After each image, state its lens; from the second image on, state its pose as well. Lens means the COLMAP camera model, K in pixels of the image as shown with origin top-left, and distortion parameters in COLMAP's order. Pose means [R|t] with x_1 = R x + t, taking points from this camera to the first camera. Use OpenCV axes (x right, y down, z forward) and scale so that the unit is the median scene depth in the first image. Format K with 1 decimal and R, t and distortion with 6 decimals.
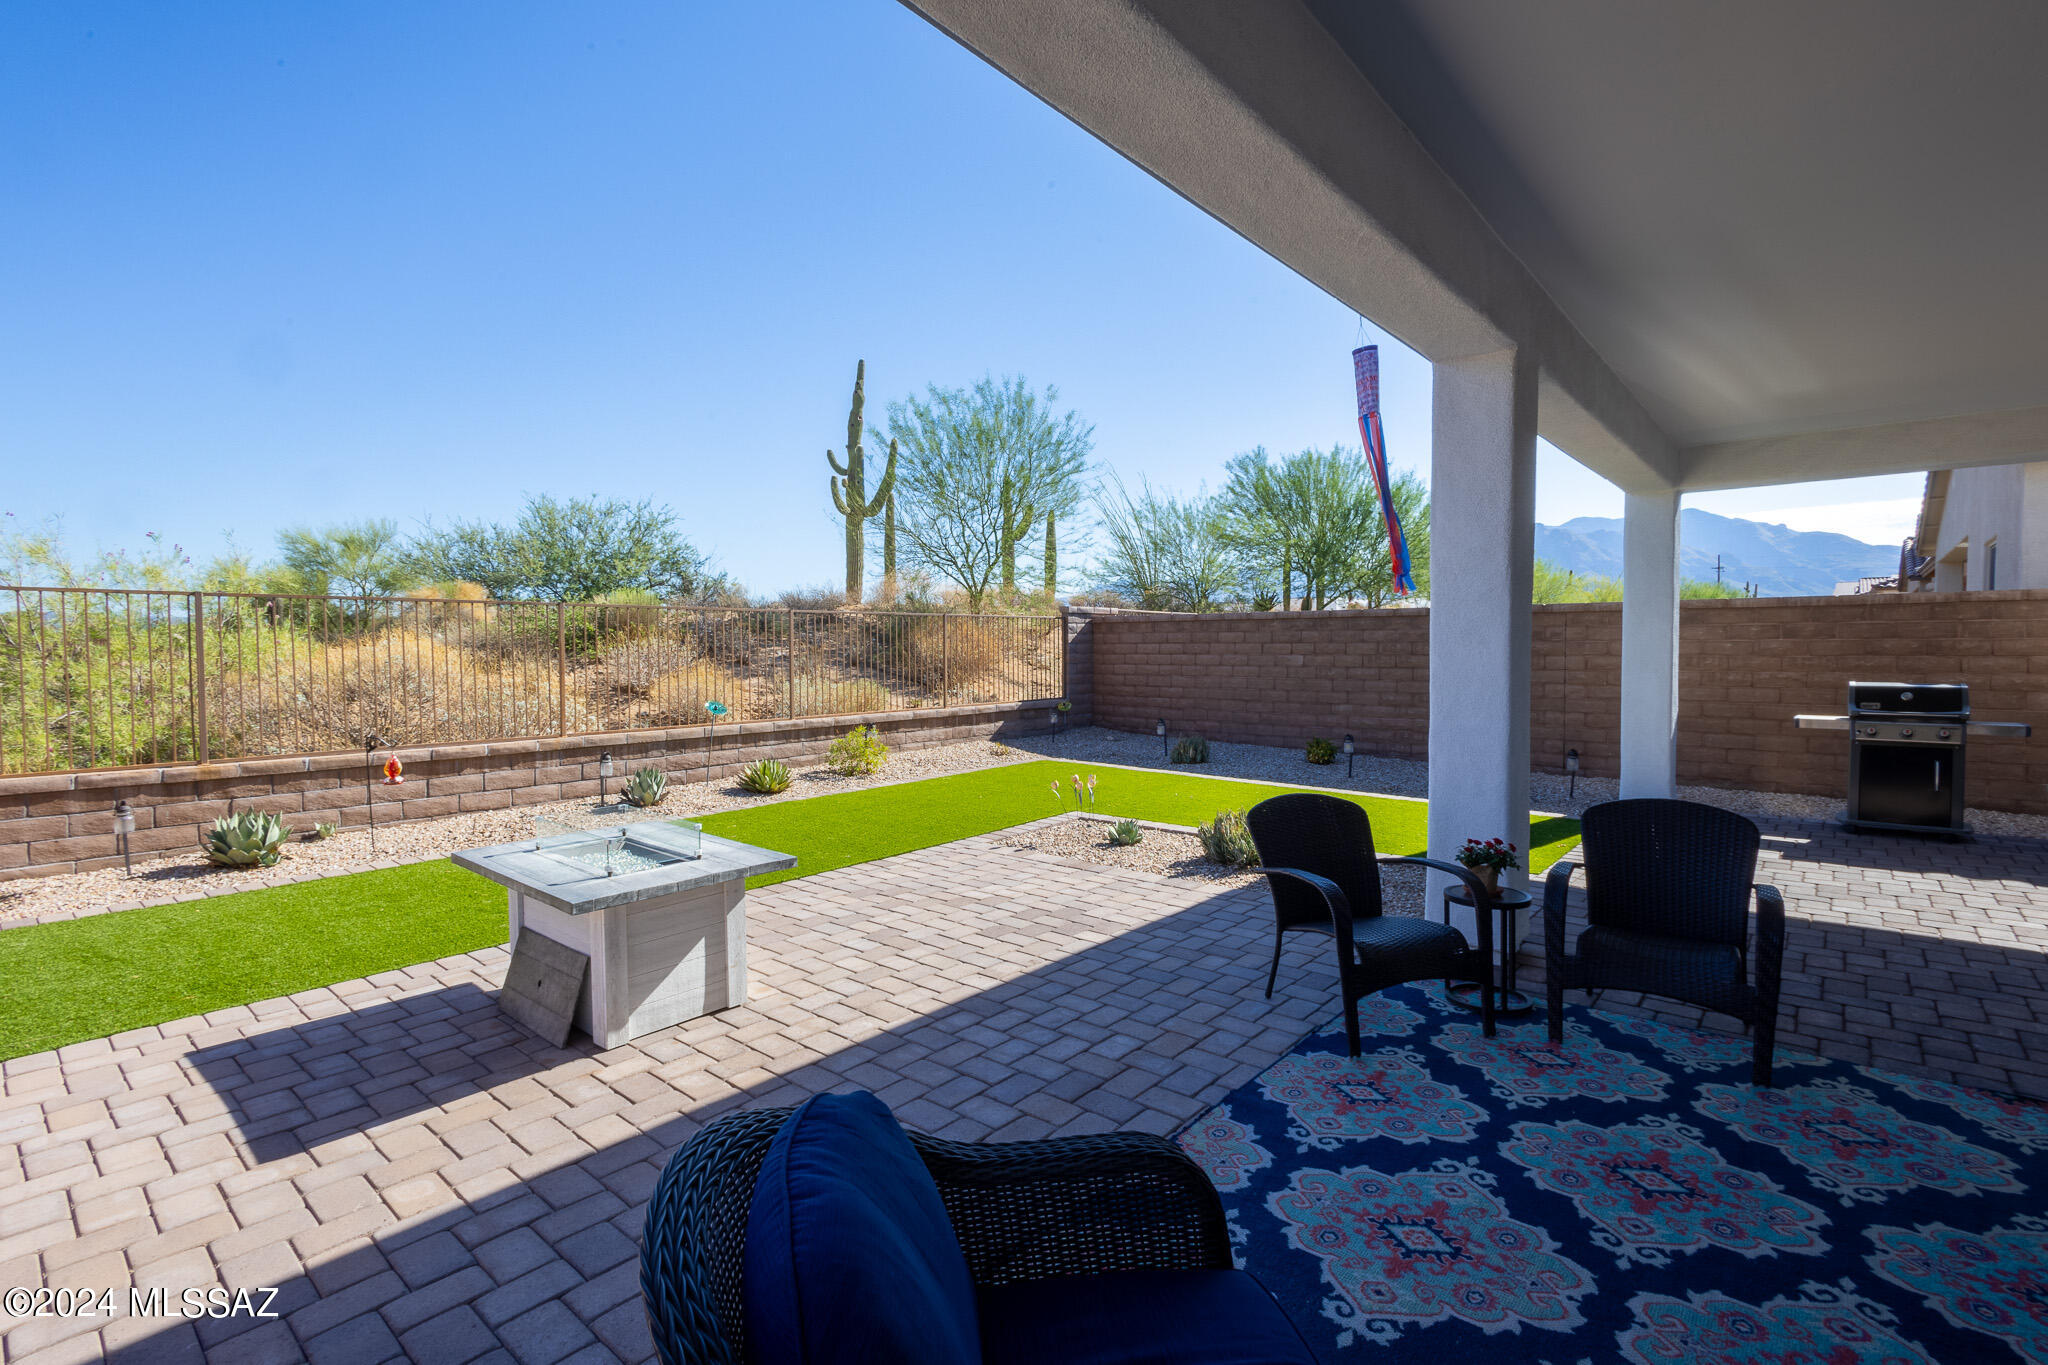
lens RADIAL K [[932.3, 0, 1024.0], [0, 932.3, 682.5], [0, 0, 1]] dist [0.014602, -0.005732]
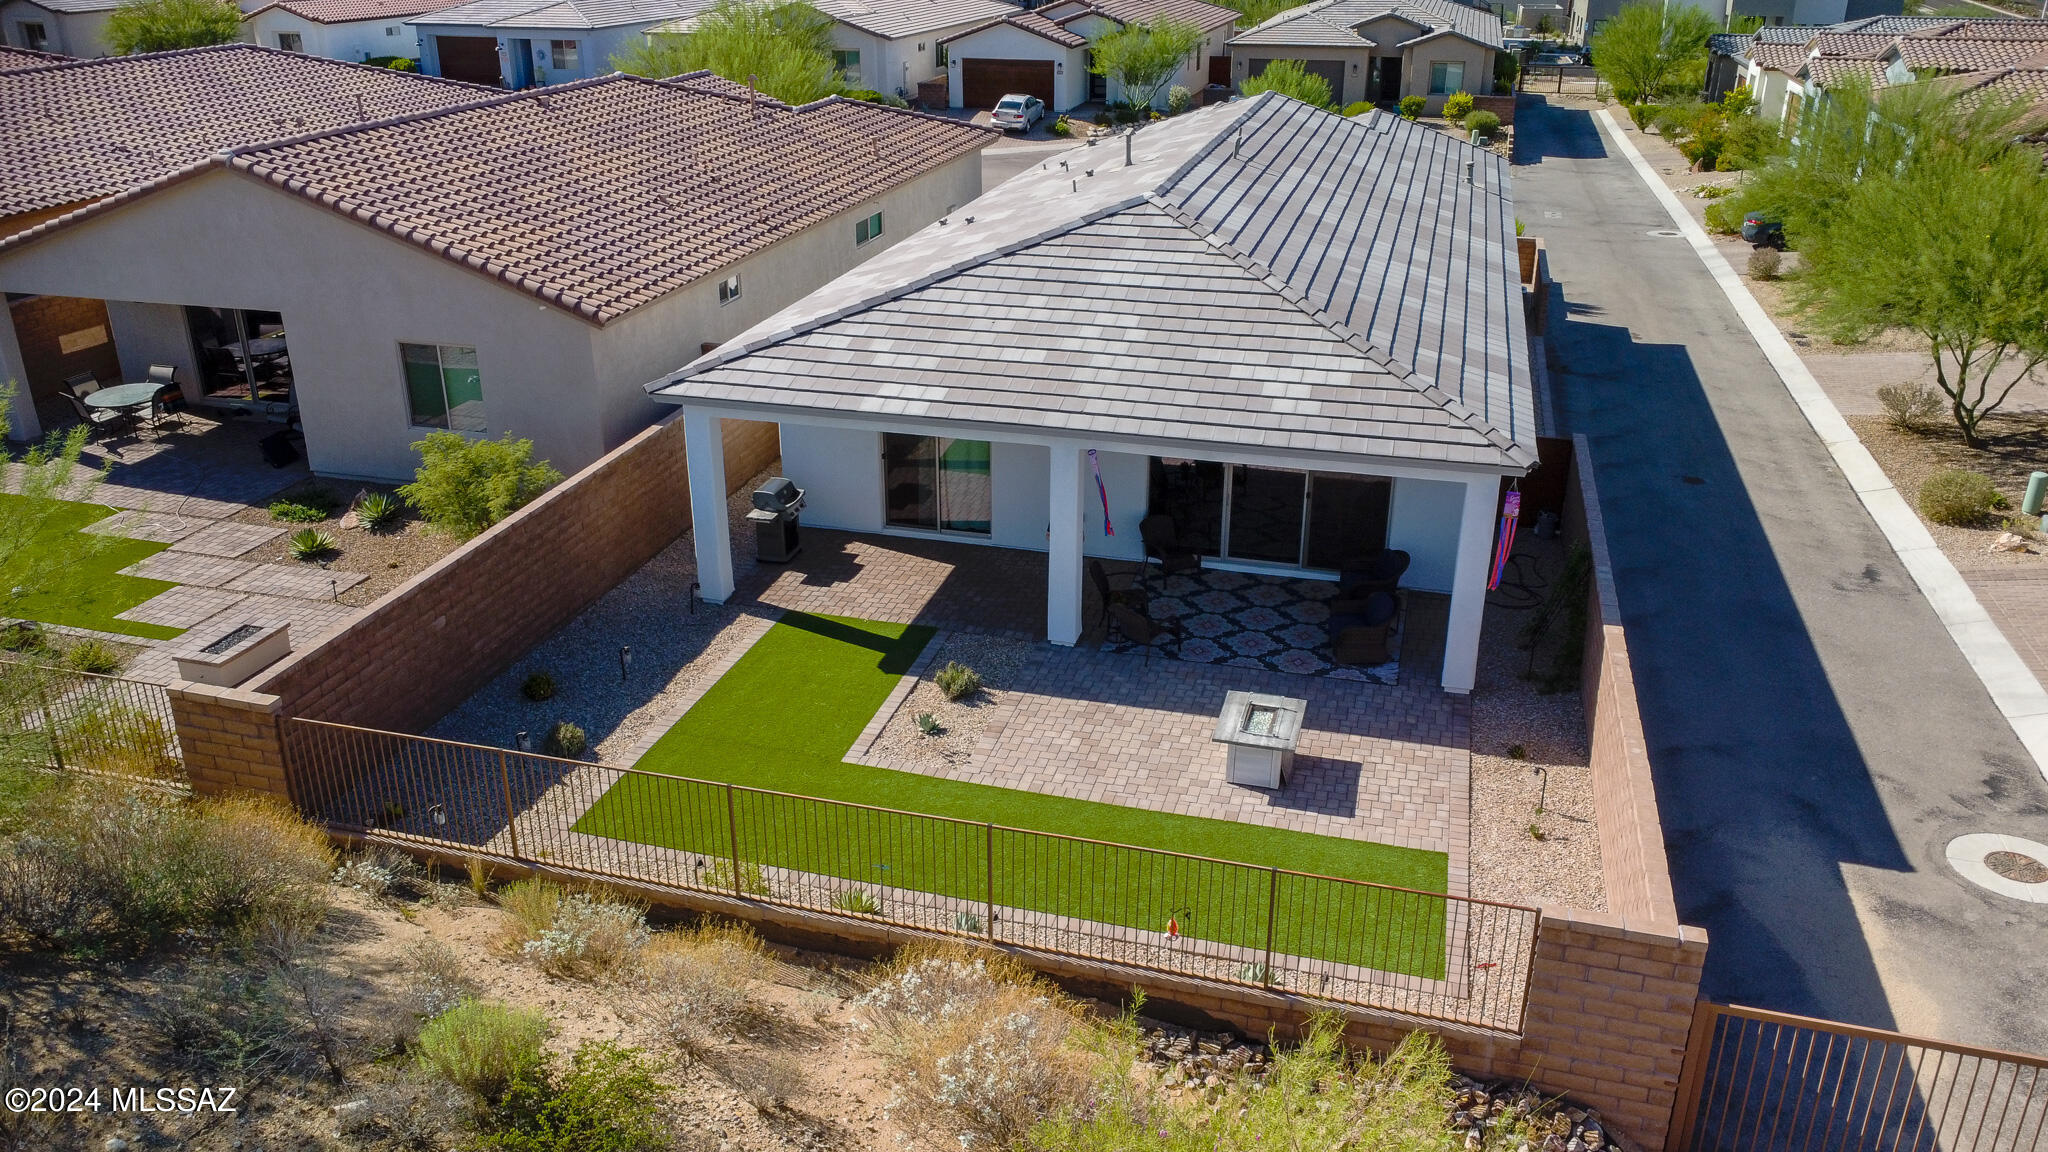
lens RADIAL K [[1532.5, 0, 1024.0], [0, 1532.5, 576.0], [0, 0, 1]] dist [0.003576, -0.010546]
pose [[-0.432550, -0.360759, 0.826289, -1.250683], [0.036298, 0.908749, 0.415762, -0.706165], [-0.900879, 0.209830, -0.379985, 1.089929]]
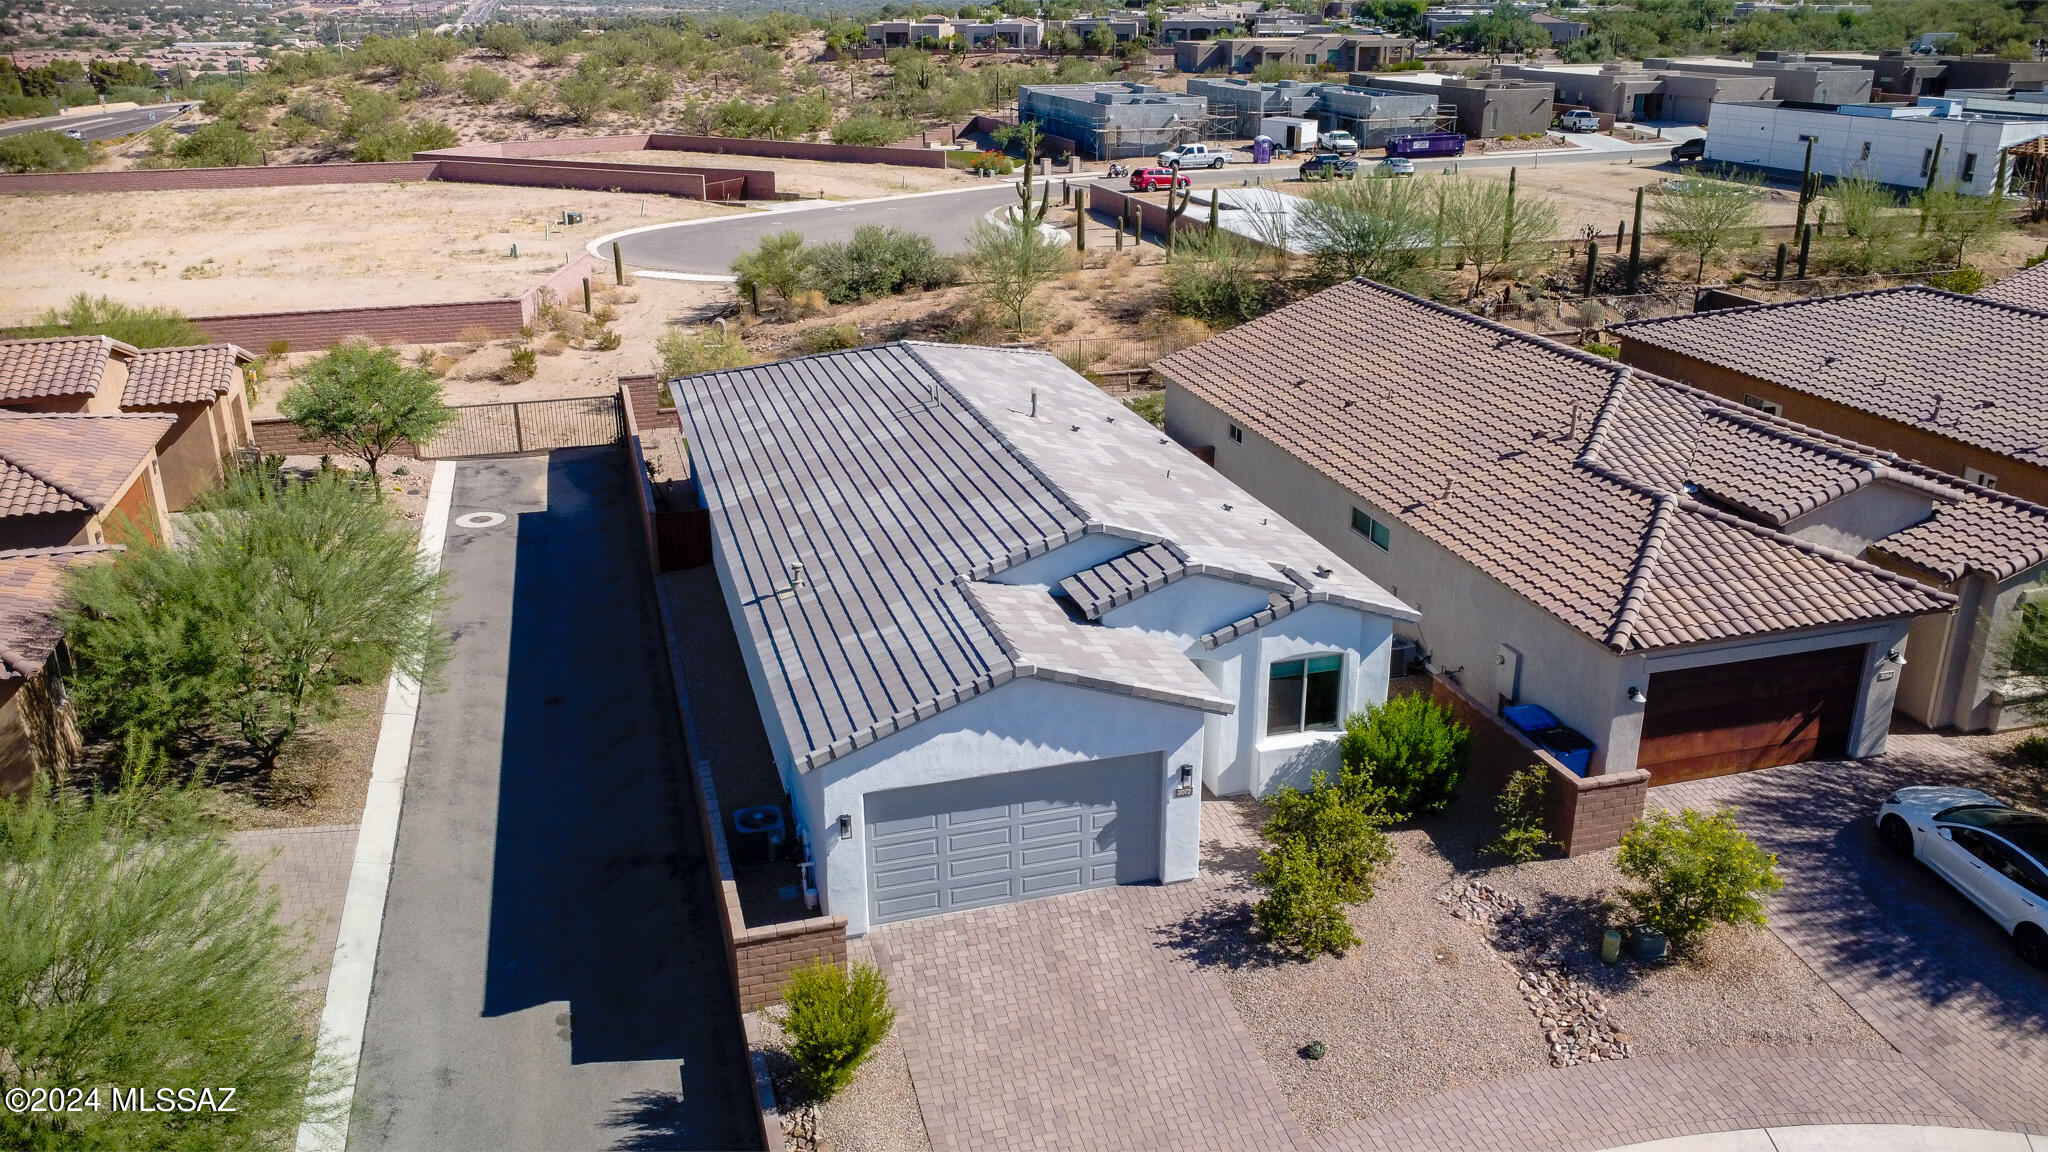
lens RADIAL K [[1532.5, 0, 1024.0], [0, 1532.5, 576.0], [0, 0, 1]] dist [0.003576, -0.010546]
pose [[0.842388, 0.188250, -0.504920, 2.547594], [-0.018026, 0.946315, 0.322742, -0.928125], [0.538570, -0.262772, 0.800558, -2.636018]]
